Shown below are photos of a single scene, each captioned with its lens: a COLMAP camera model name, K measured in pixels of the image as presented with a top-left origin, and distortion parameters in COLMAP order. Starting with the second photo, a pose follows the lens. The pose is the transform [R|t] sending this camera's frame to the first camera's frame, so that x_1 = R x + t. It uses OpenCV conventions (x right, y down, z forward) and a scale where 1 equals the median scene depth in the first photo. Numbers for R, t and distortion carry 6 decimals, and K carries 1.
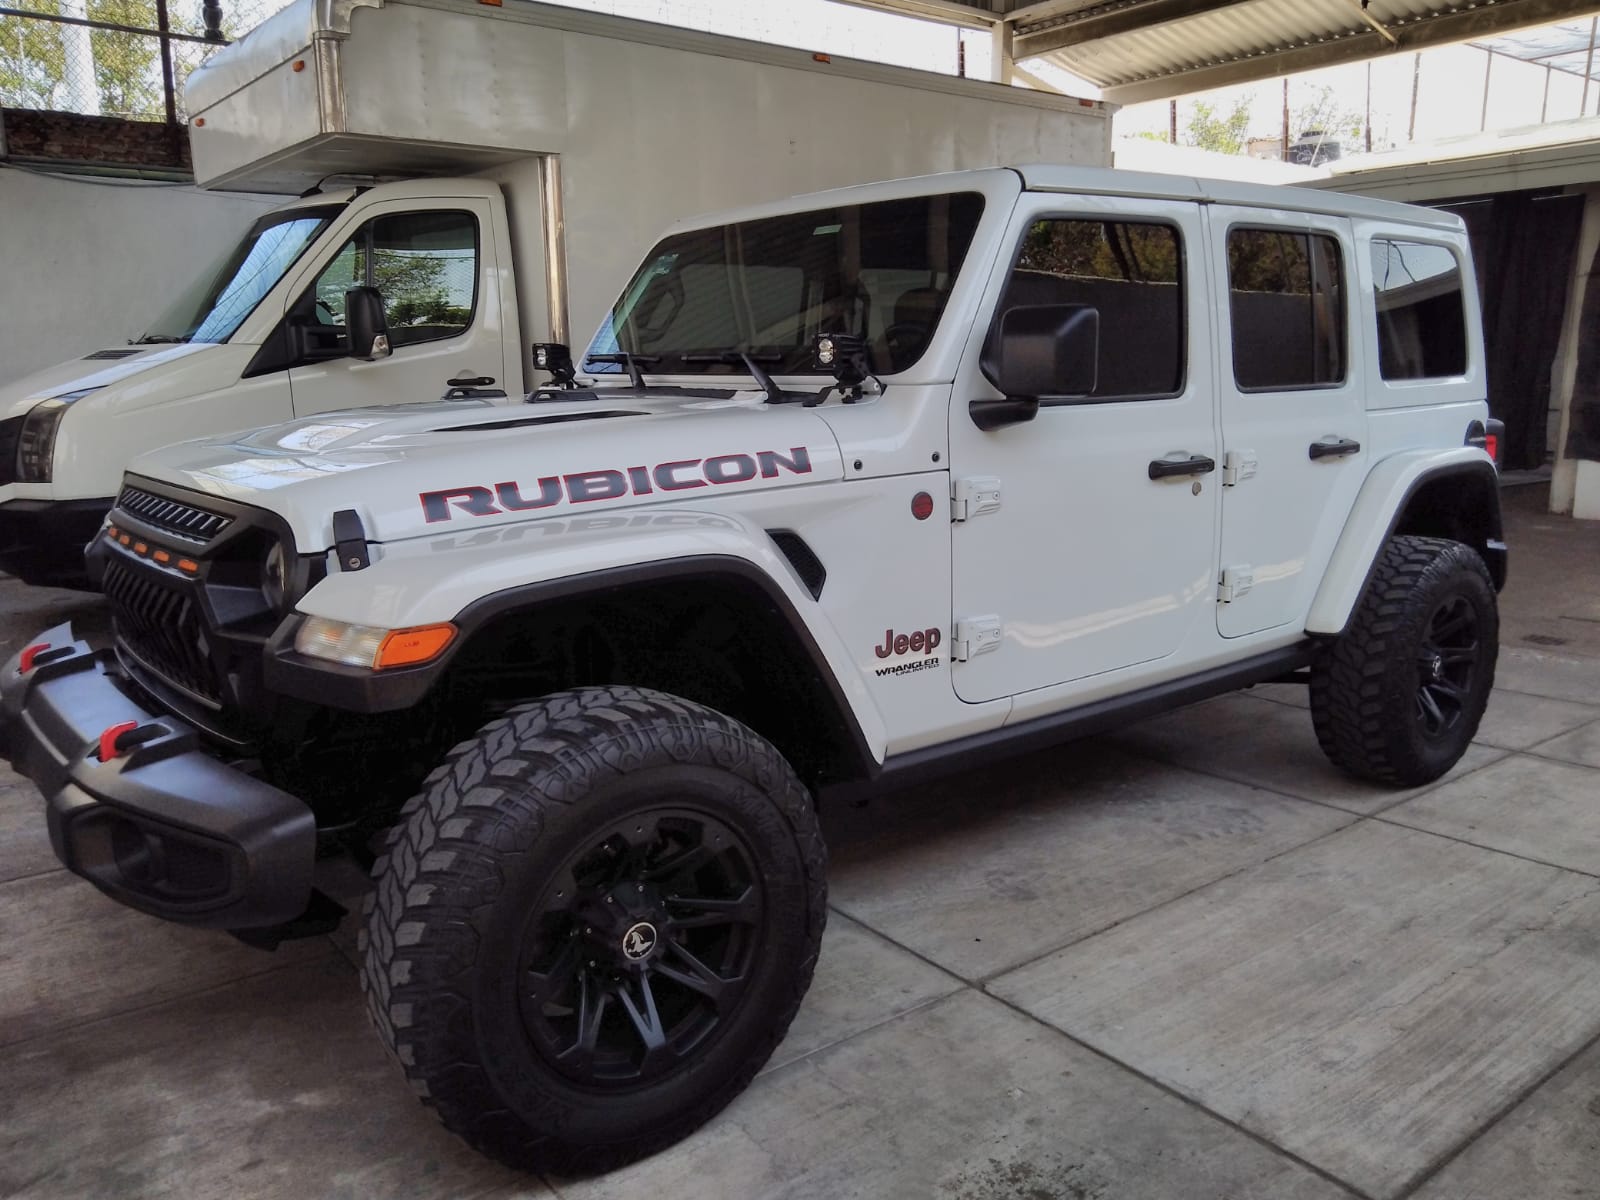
lens RADIAL K [[1228.4, 0, 803.6], [0, 1228.4, 601.1], [0, 0, 1]] dist [0.009797, 0.012112]
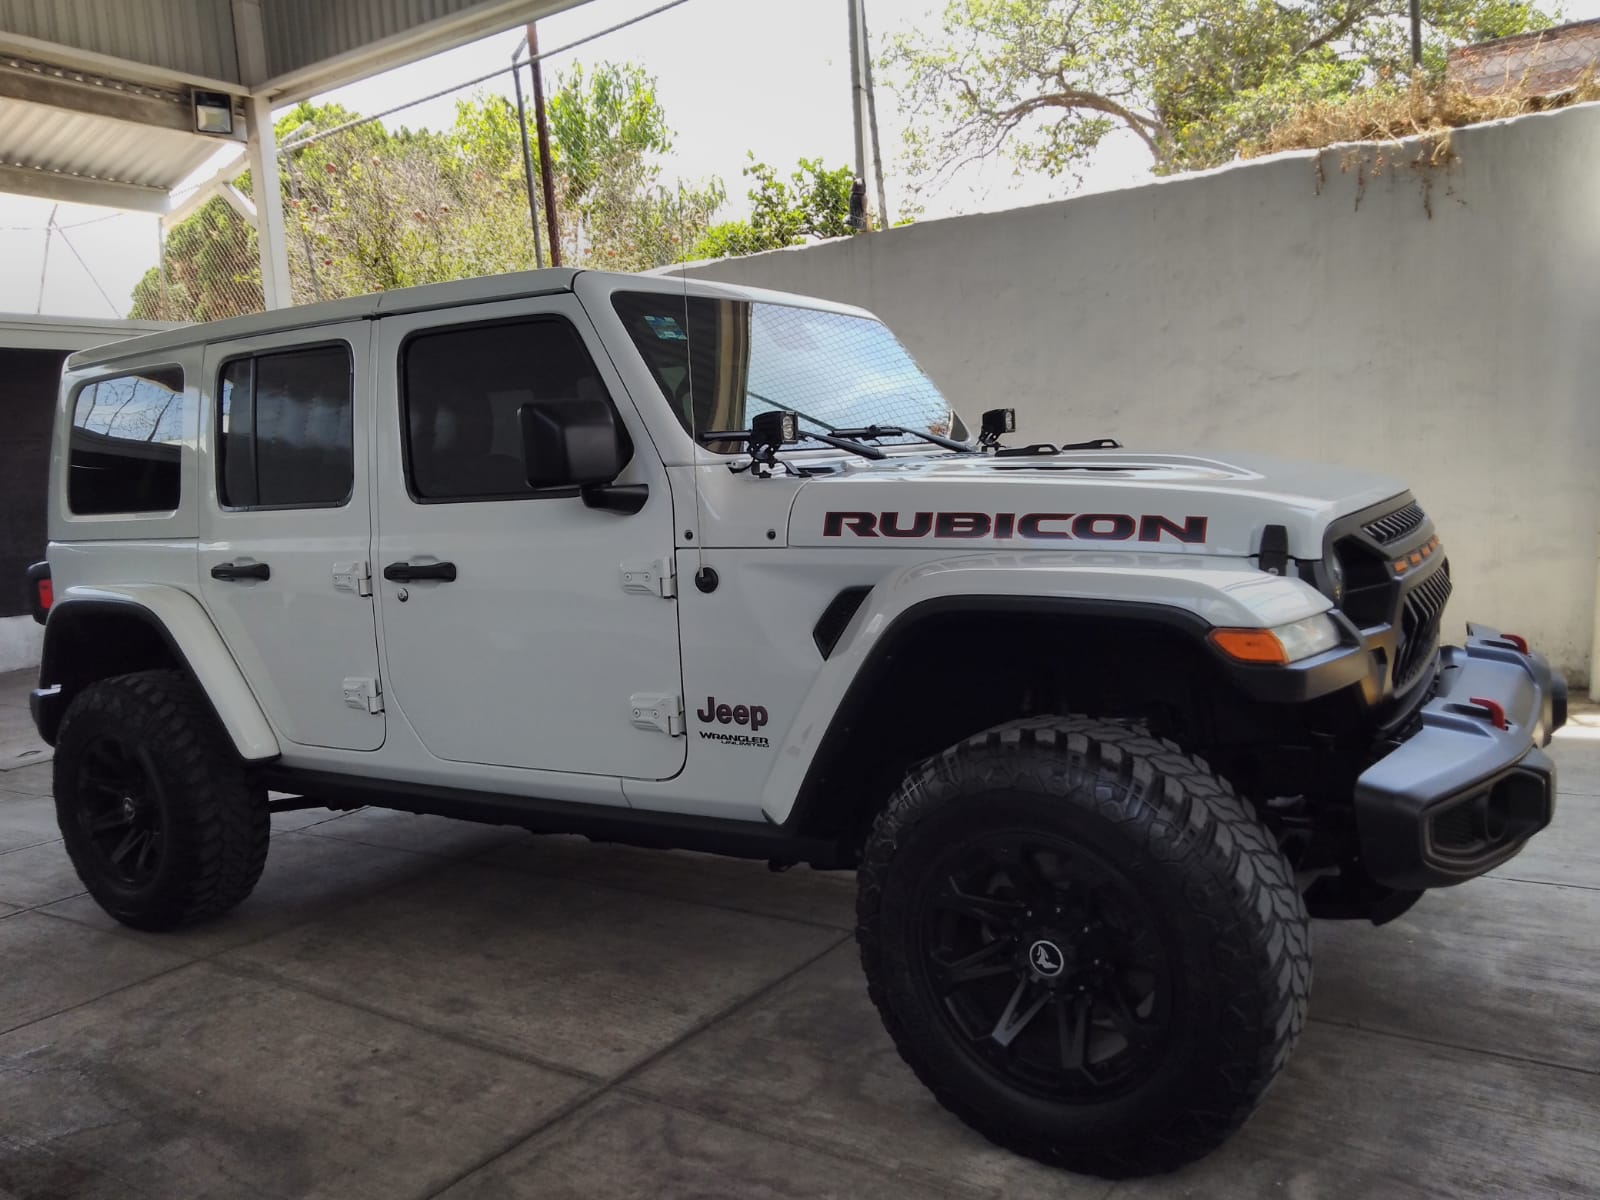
lens RADIAL K [[1228.4, 0, 803.6], [0, 1228.4, 601.1], [0, 0, 1]] dist [0.009797, 0.012112]
pose [[-0.295909, -0.075466, 0.952230, -1.235282], [0.249863, 0.956051, 0.153414, -0.267905], [-0.921958, 0.283324, -0.264048, 1.570999]]
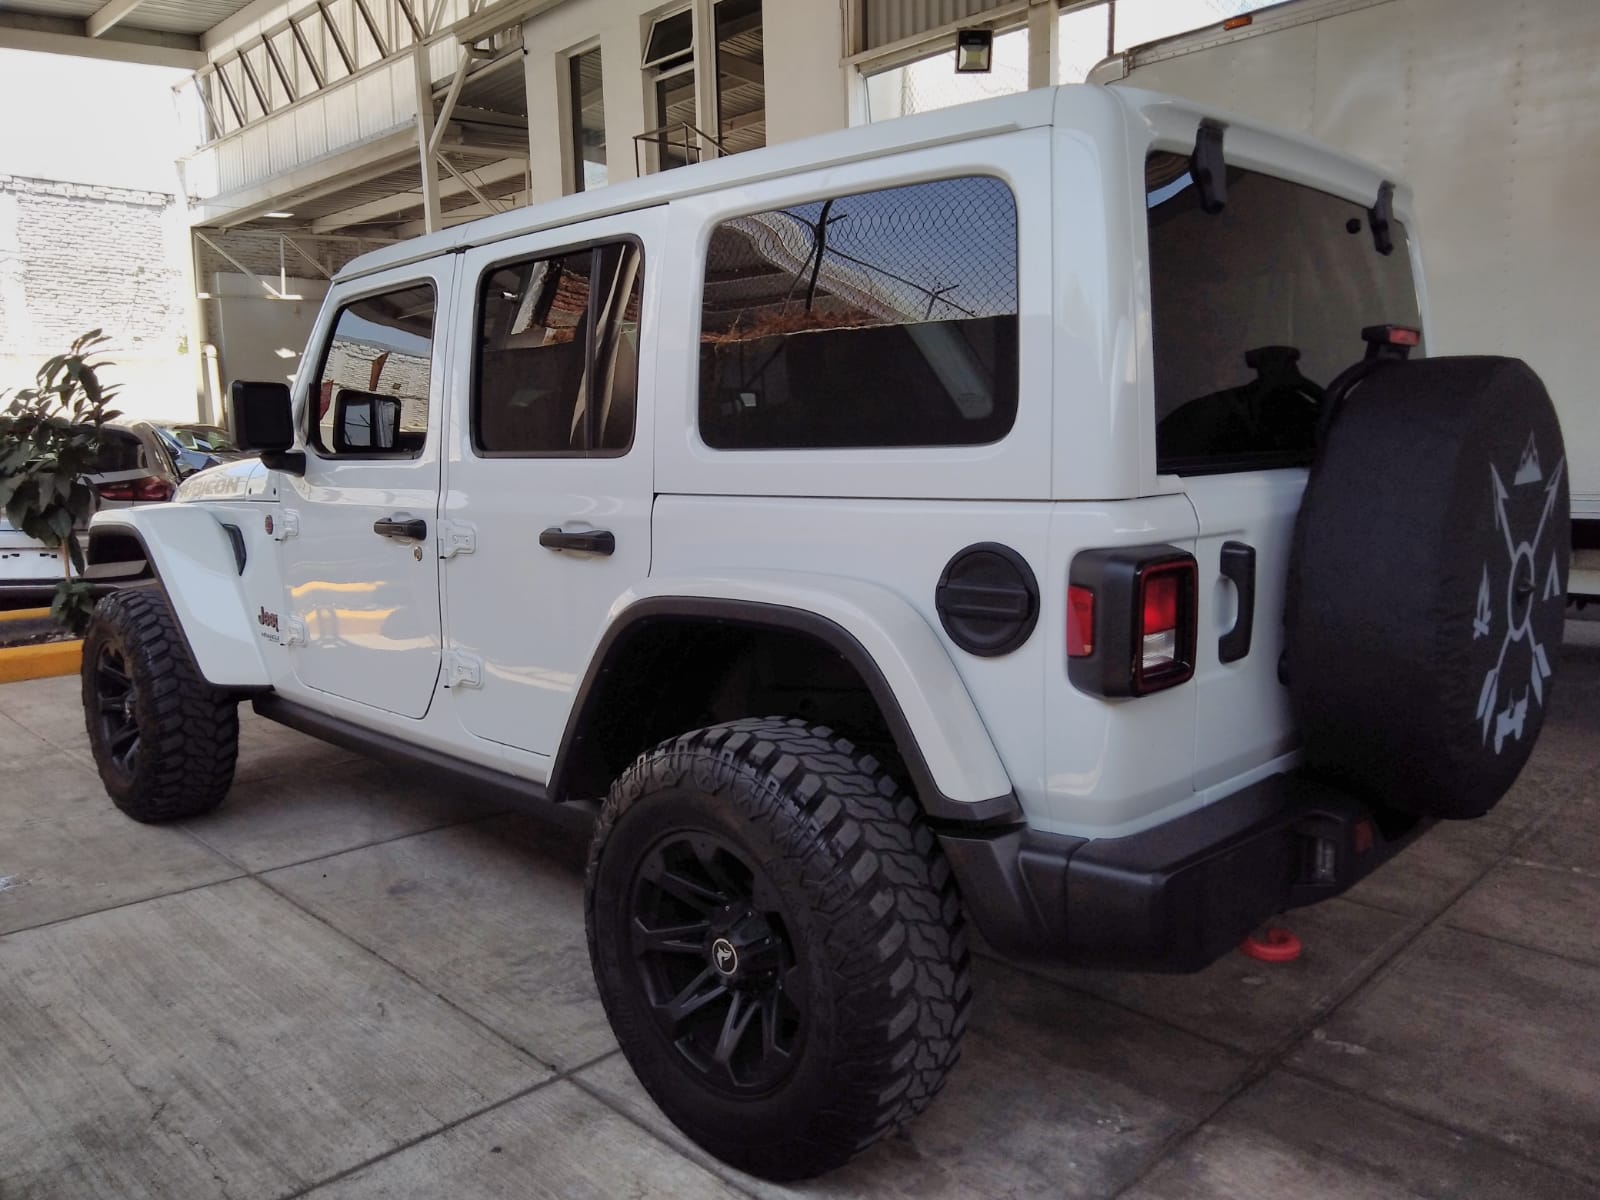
lens RADIAL K [[1226.6, 0, 800.0], [0, 1226.6, 600.0], [0, 0, 1]] dist [0.016029, 0.005778]
pose [[0.115899, 0.140763, -0.983236, 1.502664], [-0.172121, 0.977777, 0.119693, -0.256198], [0.978234, 0.155363, 0.137551, 1.344563]]
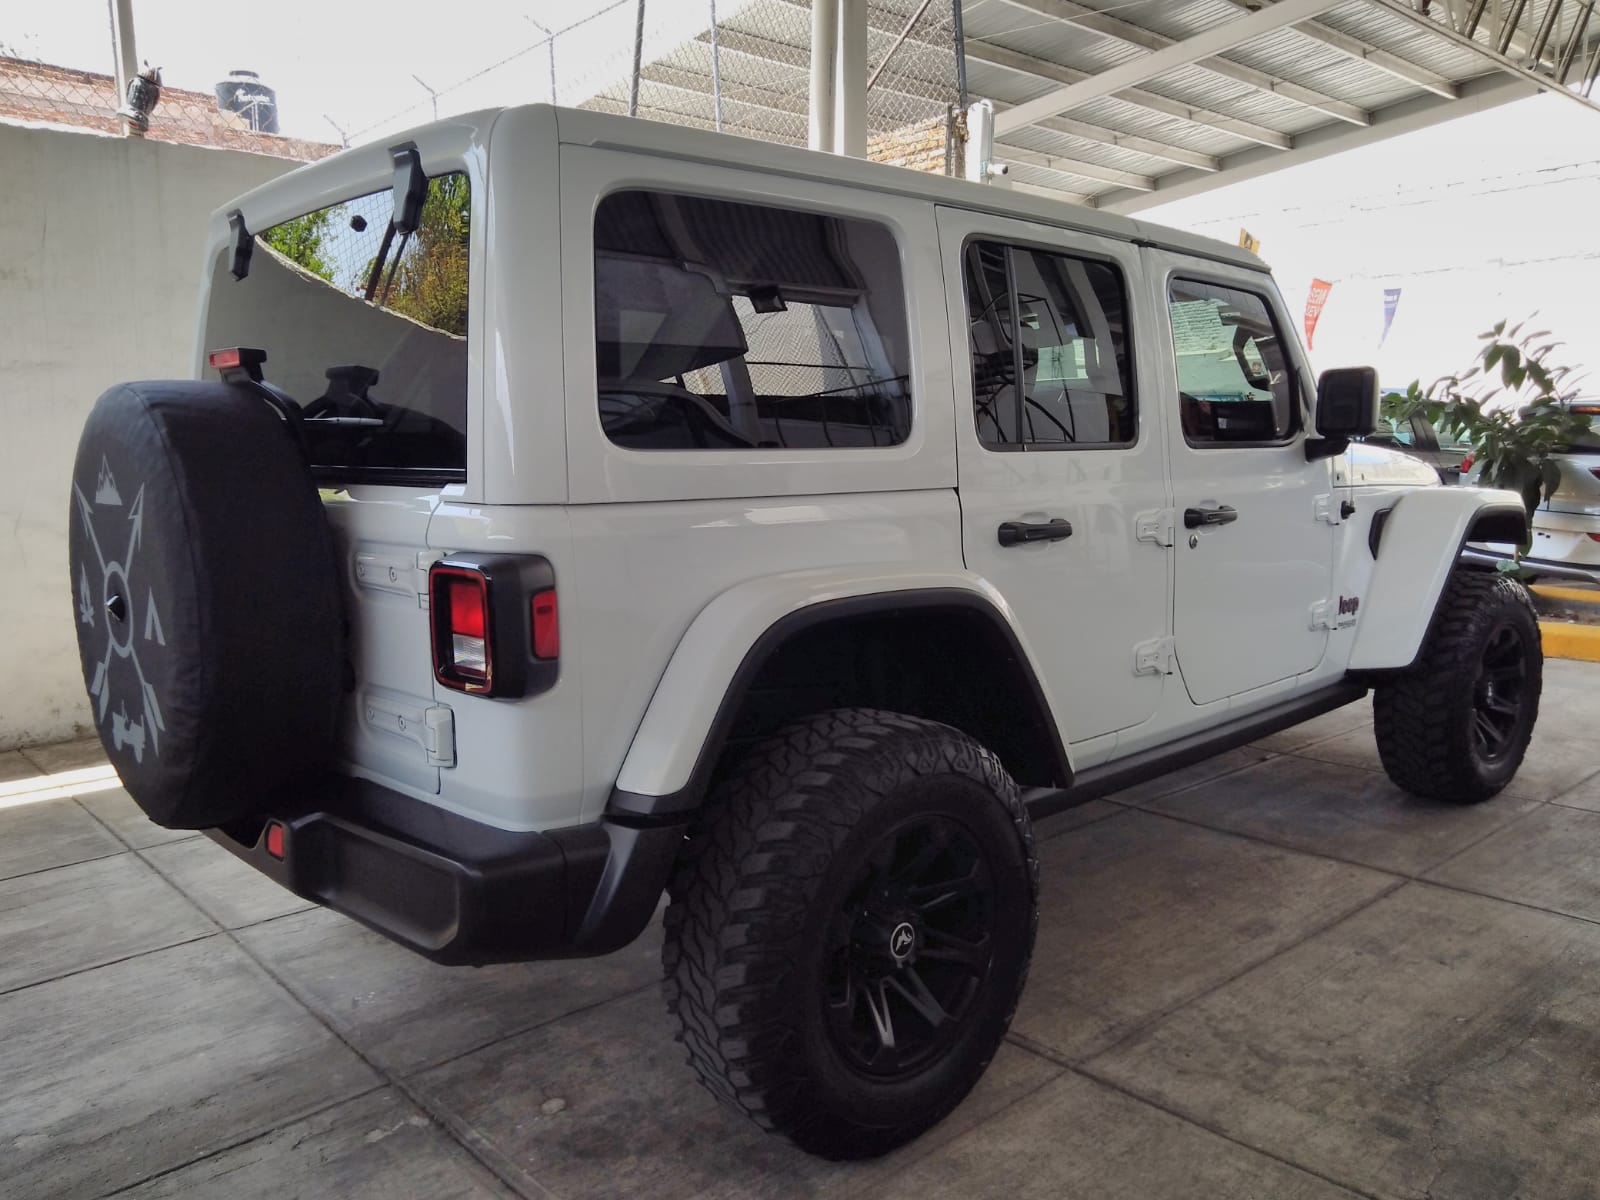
lens RADIAL K [[1234.8, 0, 802.5], [0, 1234.8, 603.9], [0, 0, 1]] dist [0.004222, 0.017272]
pose [[-0.998435, 0.030154, -0.047108, 0.387372], [0.013632, 0.948023, 0.317909, -0.499010], [0.054246, 0.316769, -0.946950, 2.675534]]
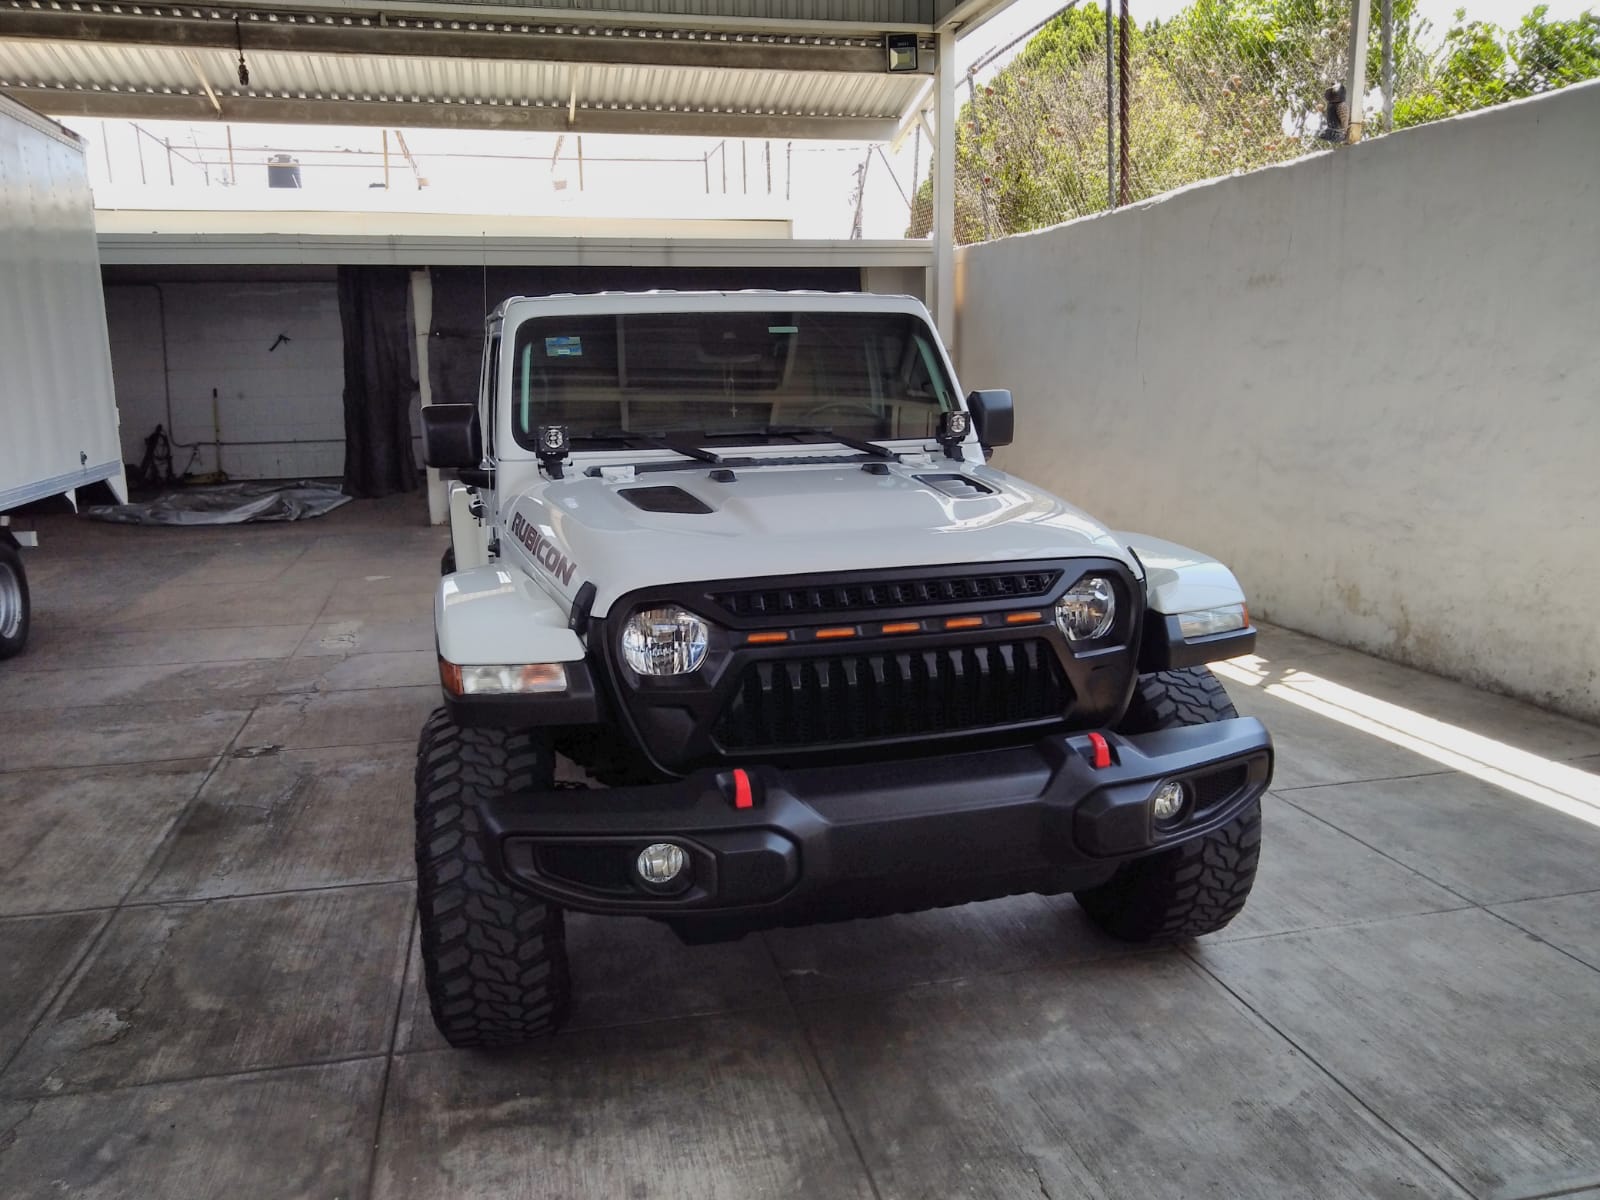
lens RADIAL K [[1230.0, 0, 800.0], [0, 1230.0, 600.0], [0, 0, 1]] dist [0.019492, -0.001719]
pose [[0.419399, -0.165693, 0.892553, -1.334372], [0.188959, 0.977600, 0.092692, -0.160380], [-0.887918, 0.129781, 0.441314, 0.510774]]
